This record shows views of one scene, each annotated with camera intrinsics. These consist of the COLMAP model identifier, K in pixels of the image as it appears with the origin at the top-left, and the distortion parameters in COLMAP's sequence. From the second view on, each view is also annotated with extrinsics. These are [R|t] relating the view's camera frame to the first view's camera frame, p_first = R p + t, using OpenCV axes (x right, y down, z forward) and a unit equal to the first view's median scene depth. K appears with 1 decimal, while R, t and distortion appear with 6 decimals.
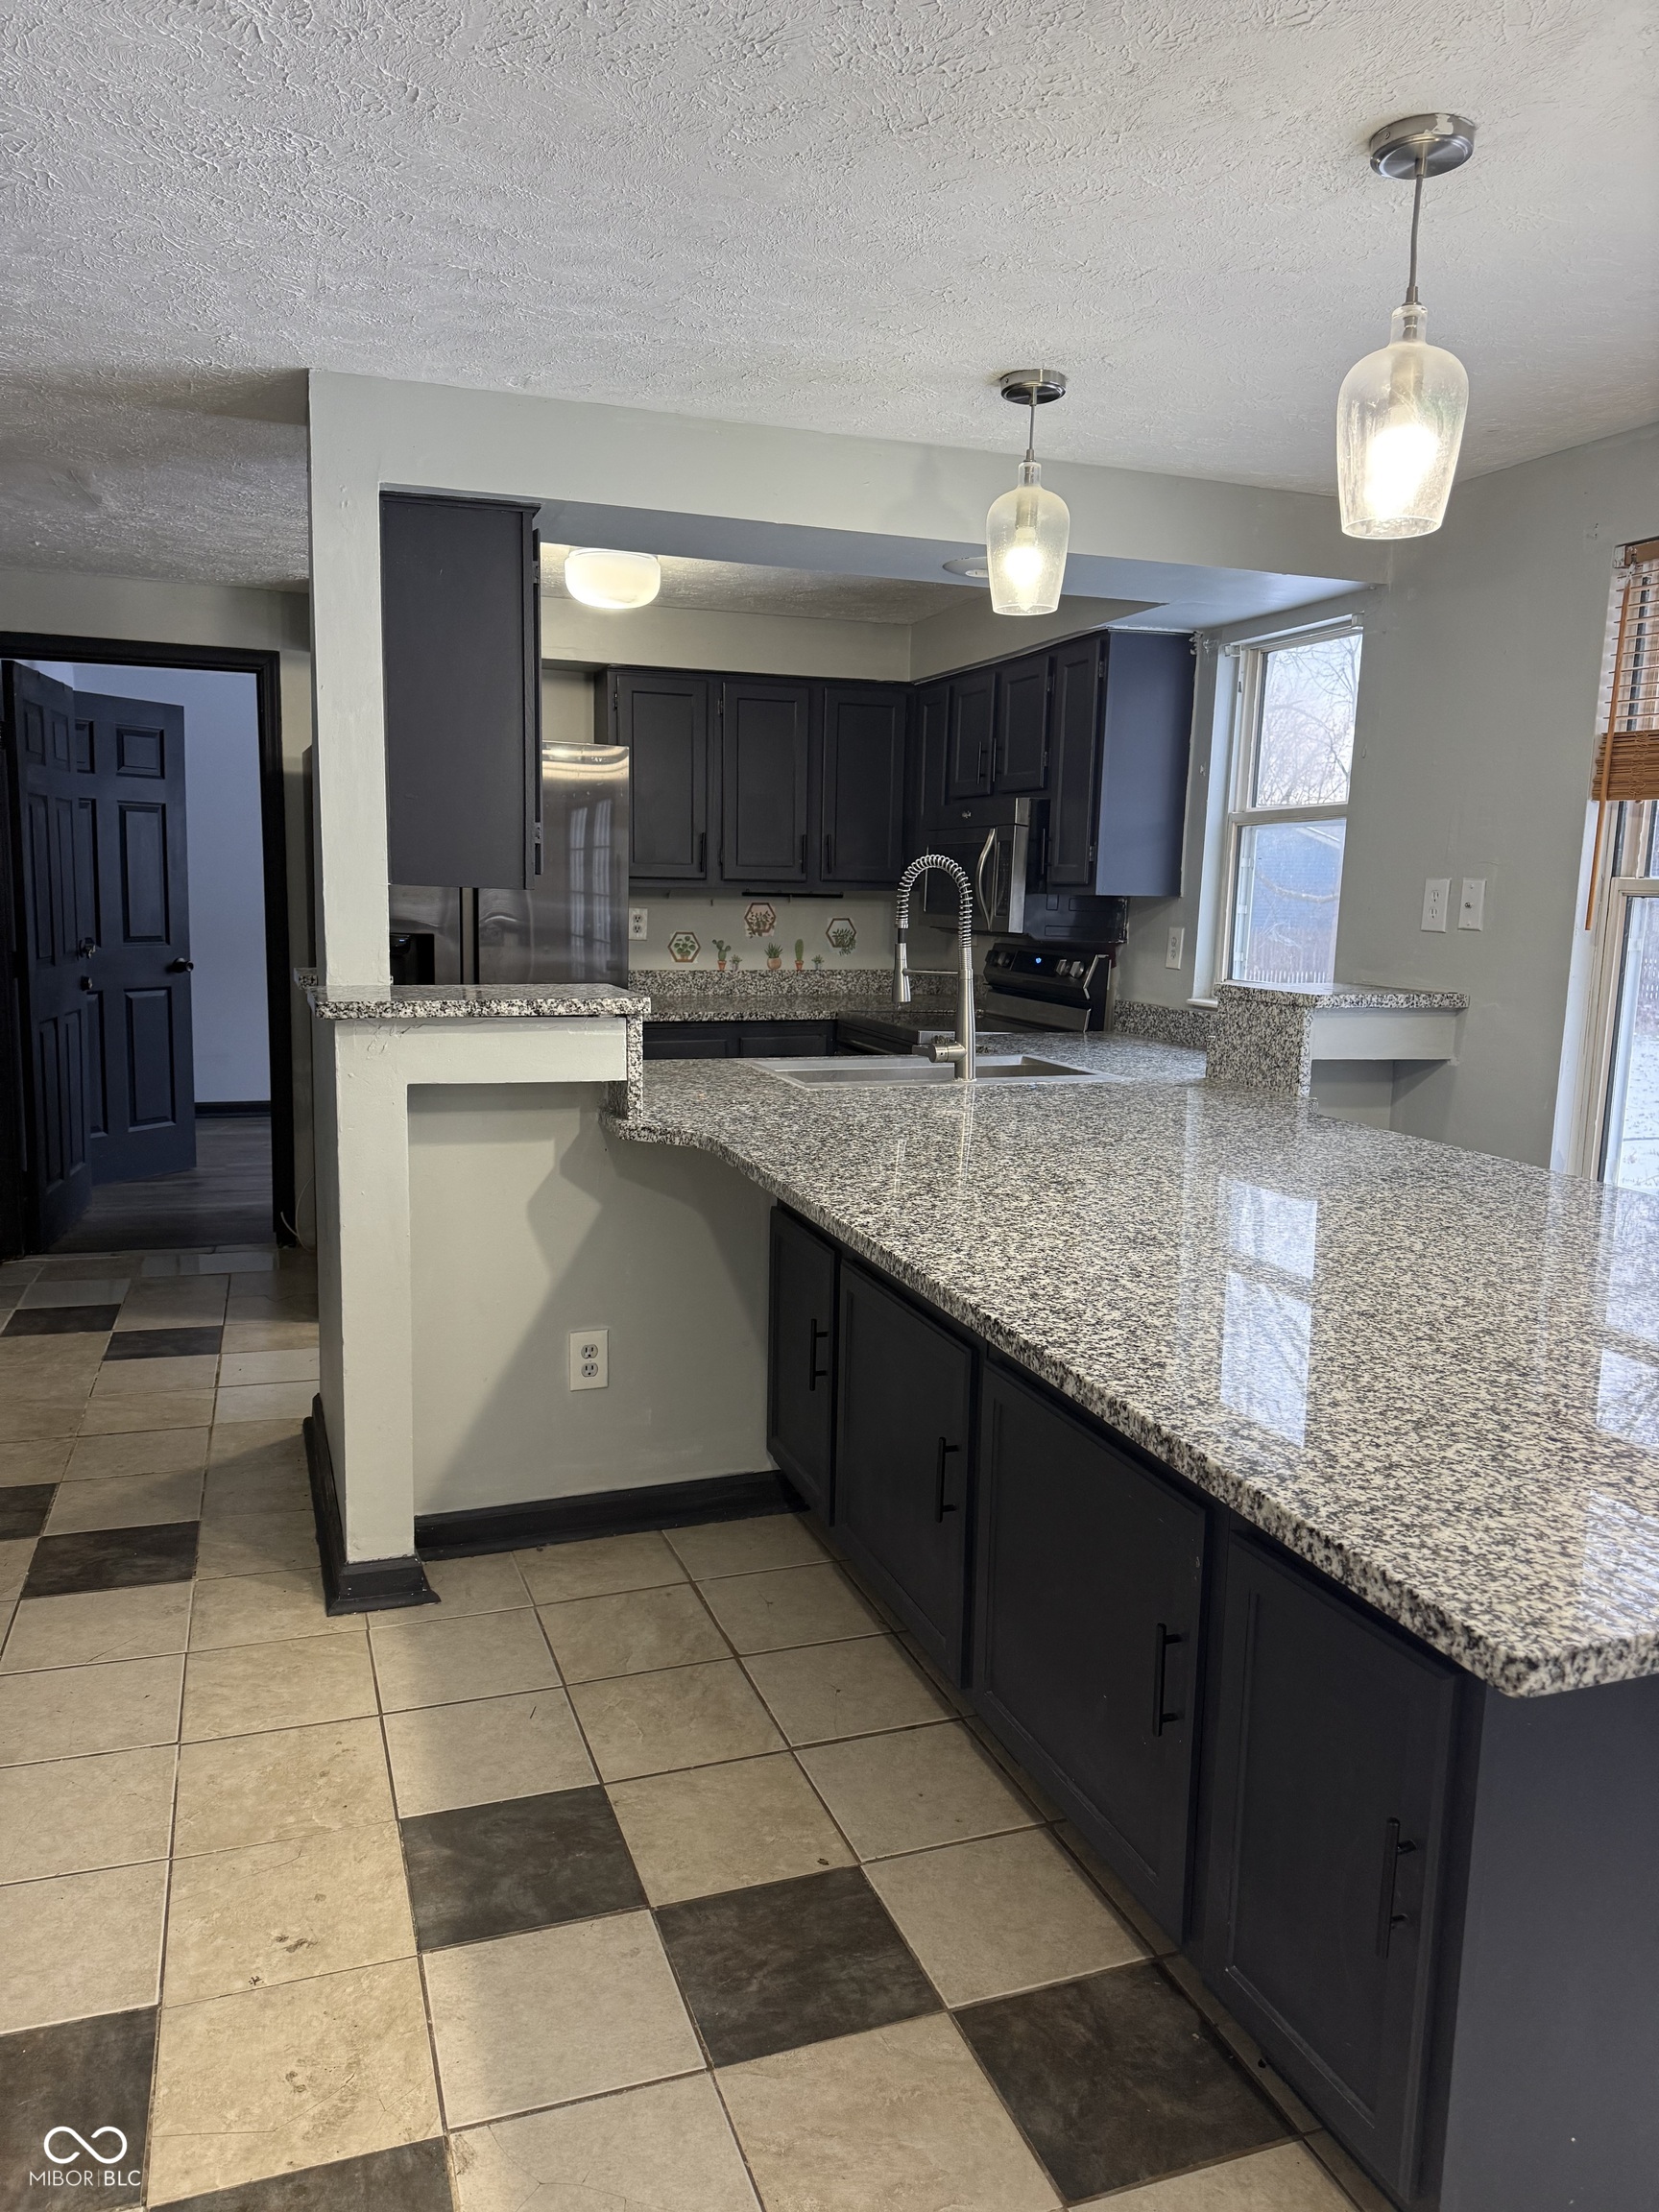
lens RADIAL K [[1573.0, 0, 829.5], [0, 1573.0, 1106.0], [0, 0, 1]] dist [-0.000039, -0.000121]
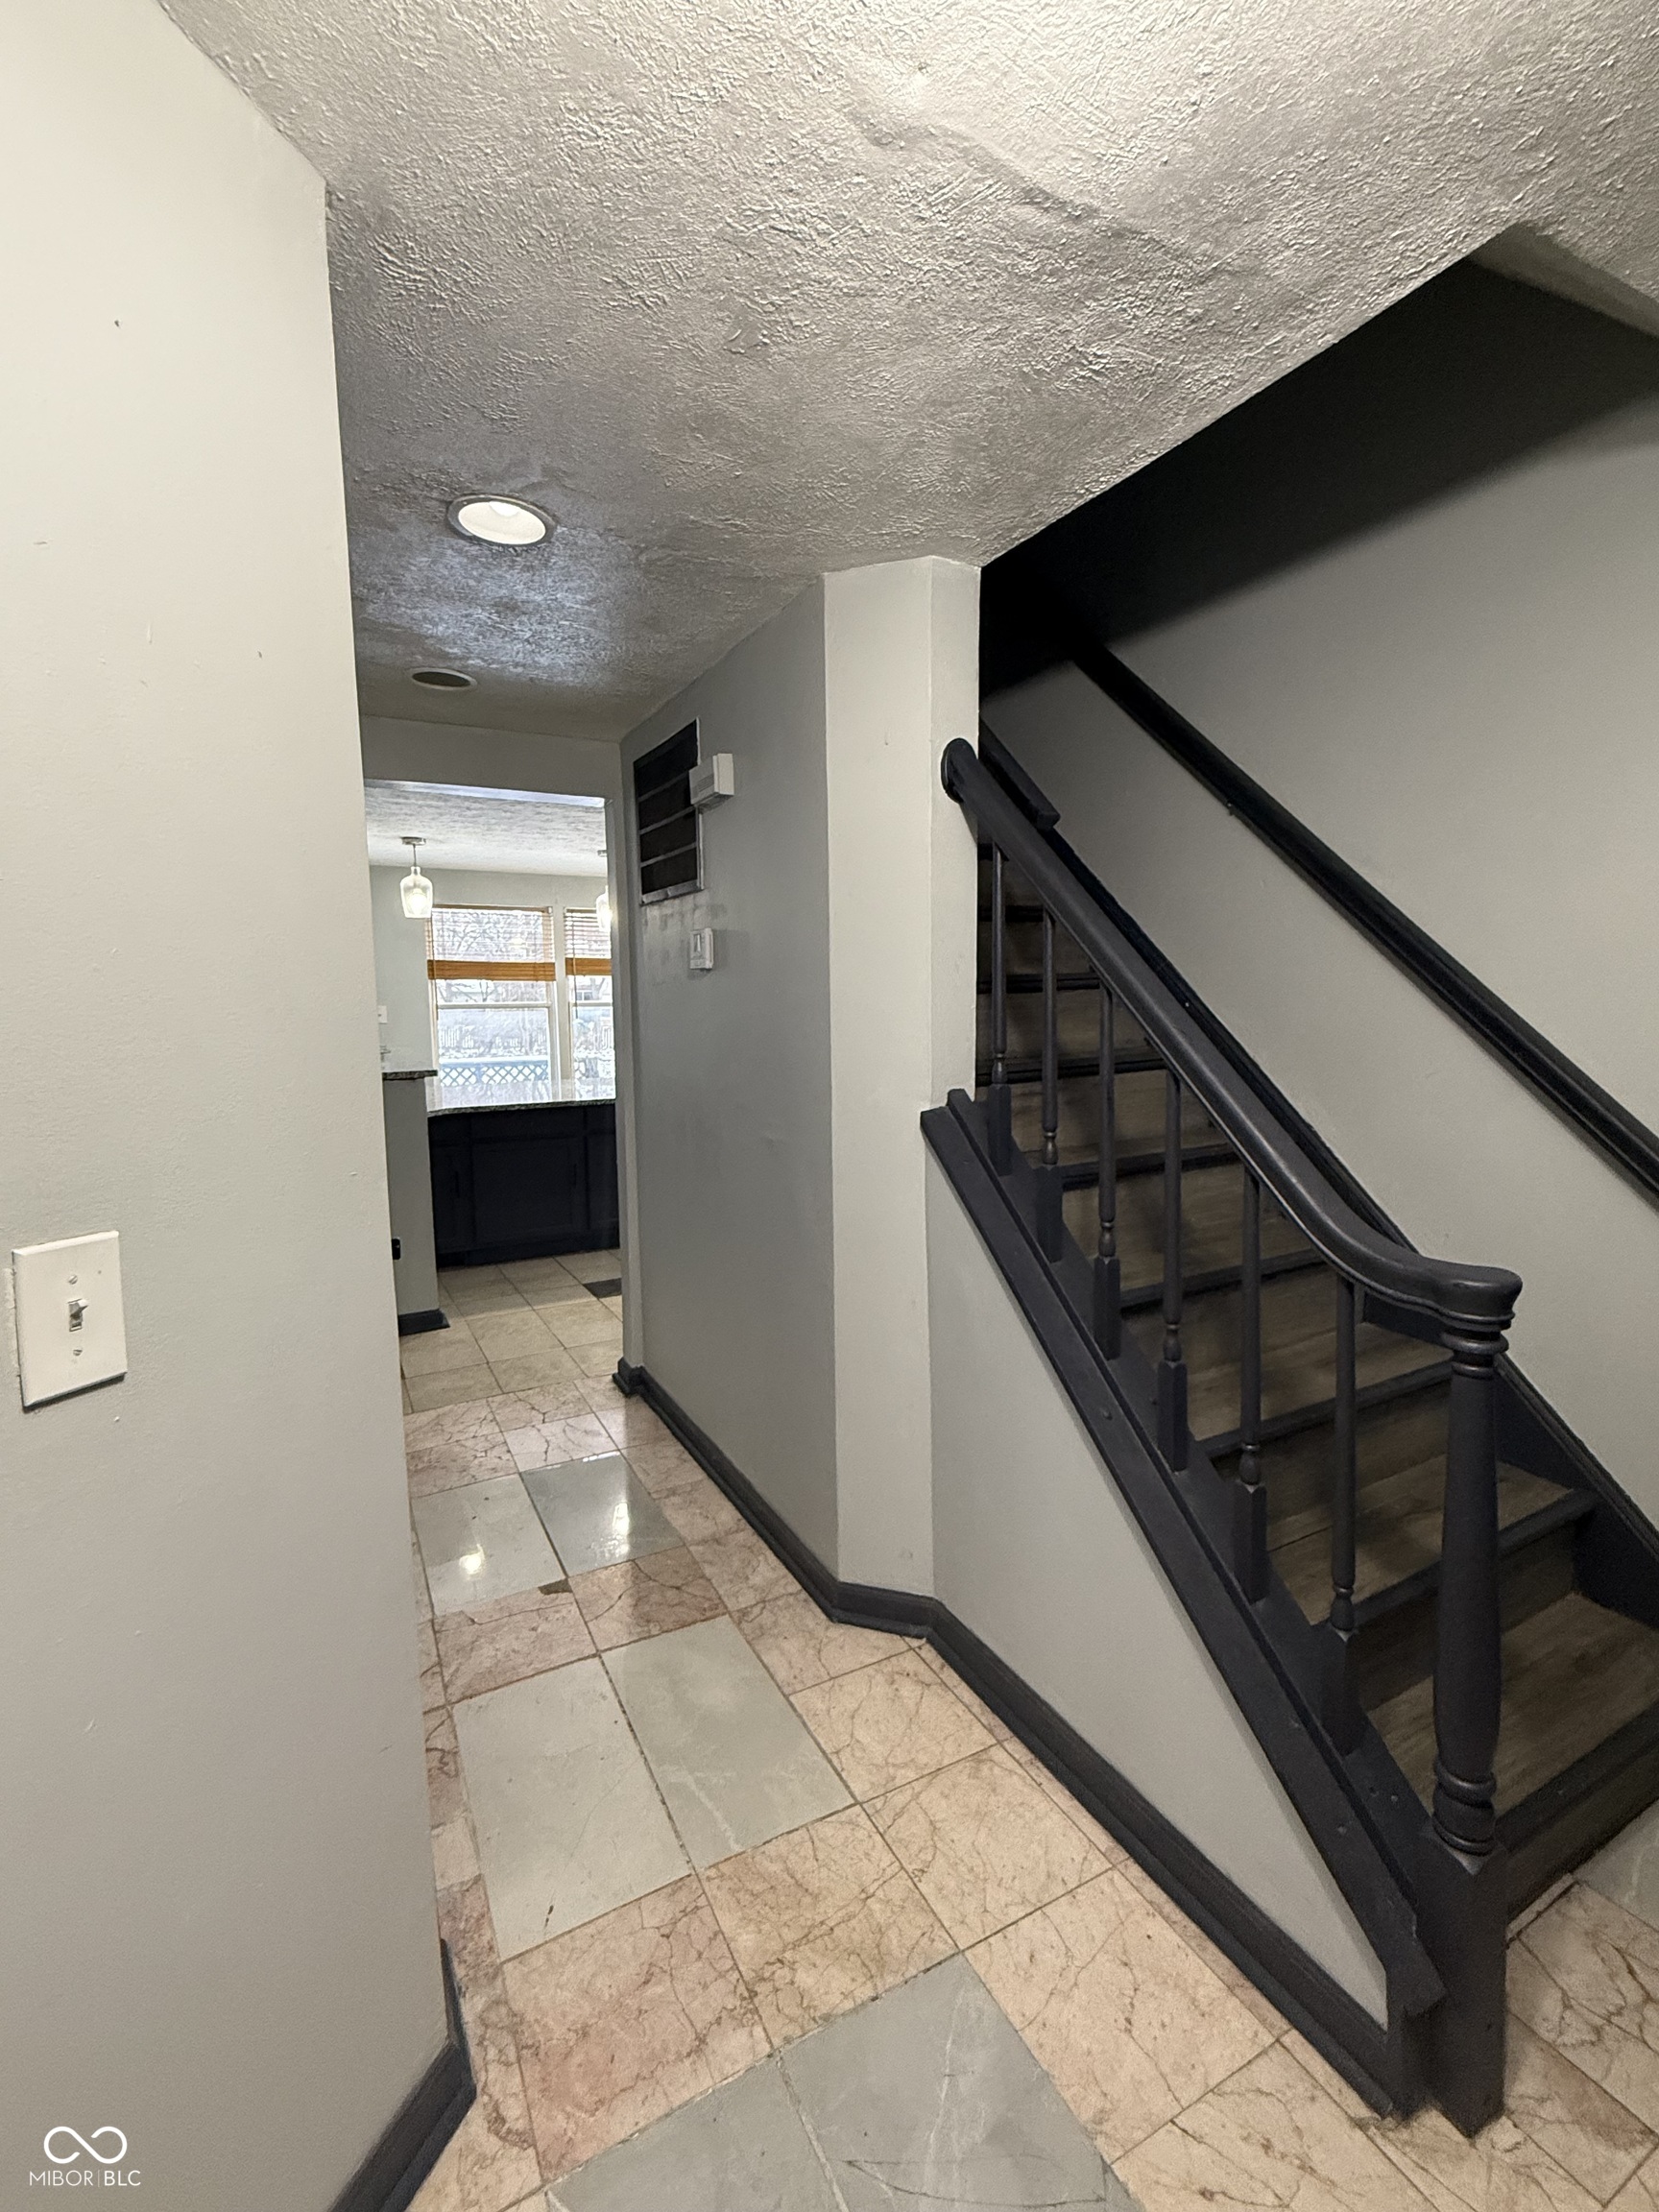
lens RADIAL K [[964.2, 0, 829.5], [0, 964.2, 1106.0], [0, 0, 1]] dist [0.000075, -0.000009]
pose [[-0.146509, -0.126708, 0.981061, -1.904980], [0.152856, 0.976951, 0.149005, -0.139146], [-0.977328, 0.171792, -0.123764, 0.593589]]
